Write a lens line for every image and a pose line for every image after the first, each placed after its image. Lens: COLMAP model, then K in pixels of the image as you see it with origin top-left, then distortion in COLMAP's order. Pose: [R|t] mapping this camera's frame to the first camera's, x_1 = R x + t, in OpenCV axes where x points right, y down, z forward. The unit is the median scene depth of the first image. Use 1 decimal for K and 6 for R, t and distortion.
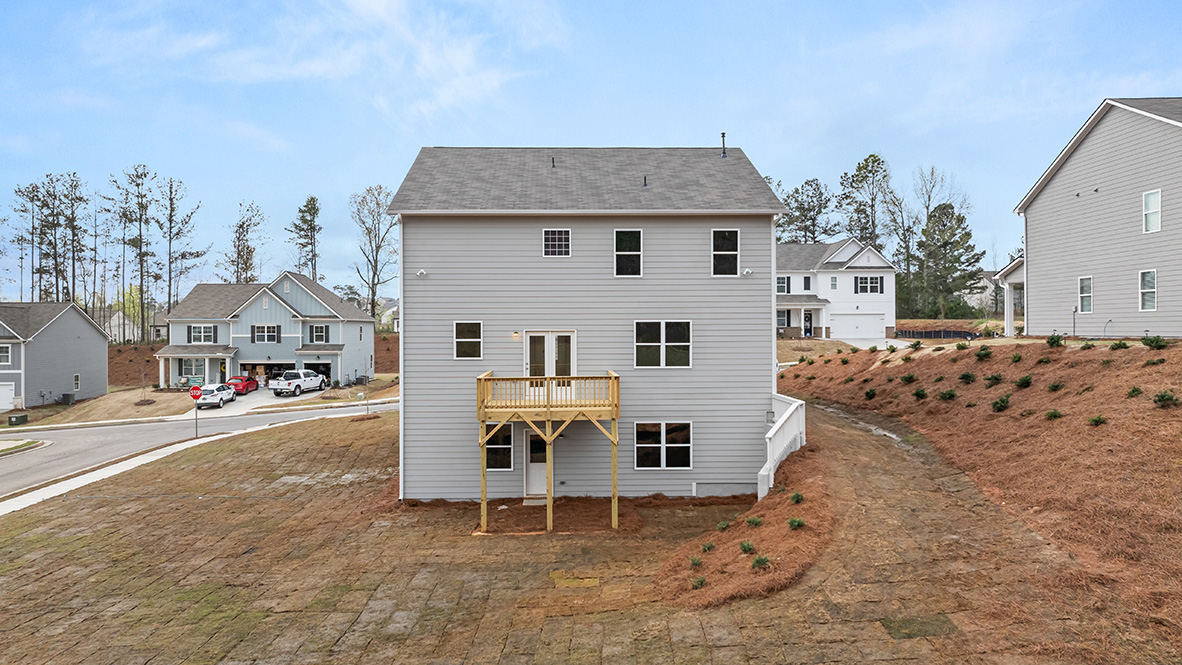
lens RADIAL K [[847.4, 0, 575.4], [0, 847.4, 334.3], [0, 0, 1]] dist [-0.008845, -0.002187]
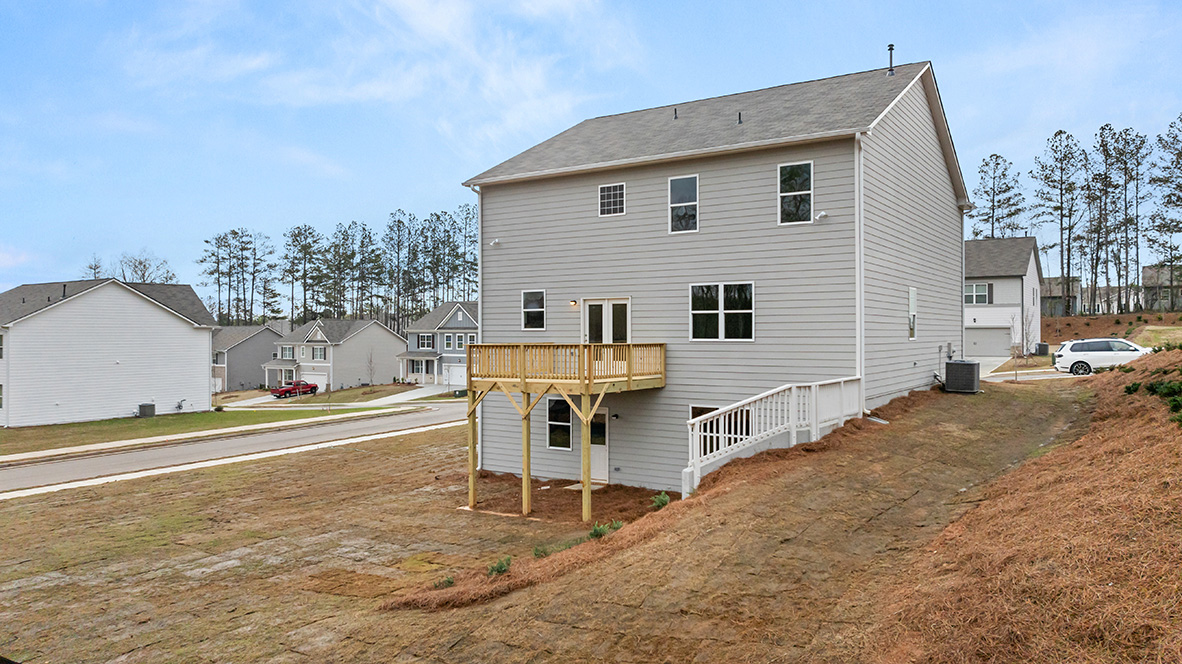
lens RADIAL K [[825.7, 0, 591.0], [0, 825.7, 332.0], [0, 0, 1]] dist [-0.021030, -0.000212]
pose [[0.821054, 0.001677, -0.570848, 0.456245], [-0.002733, 0.999996, -0.000993, 0.032277], [0.570844, 0.002376, 0.821055, 0.272226]]
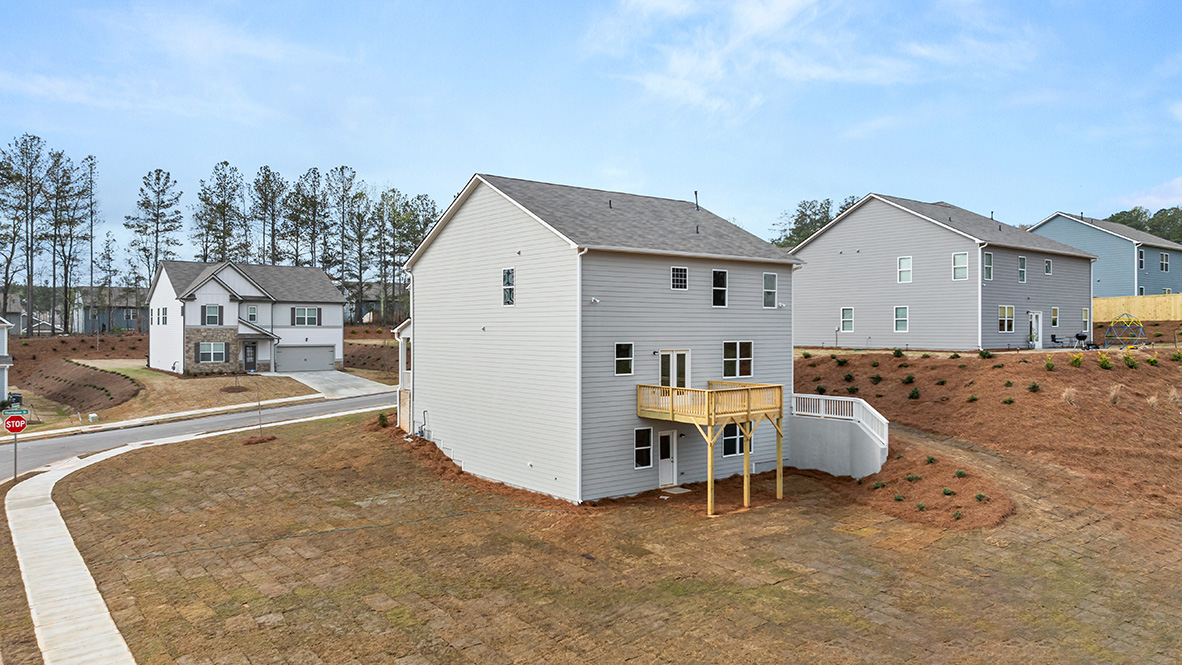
lens RADIAL K [[825.7, 0, 591.0], [0, 825.7, 332.5], [0, 0, 1]] dist [-0.021030, -0.000212]
pose [[0.800717, 0.001397, 0.599041, -0.839852], [-0.001177, 0.999999, -0.000759, -0.028245], [-0.599041, -0.000097, 0.800718, 0.118289]]
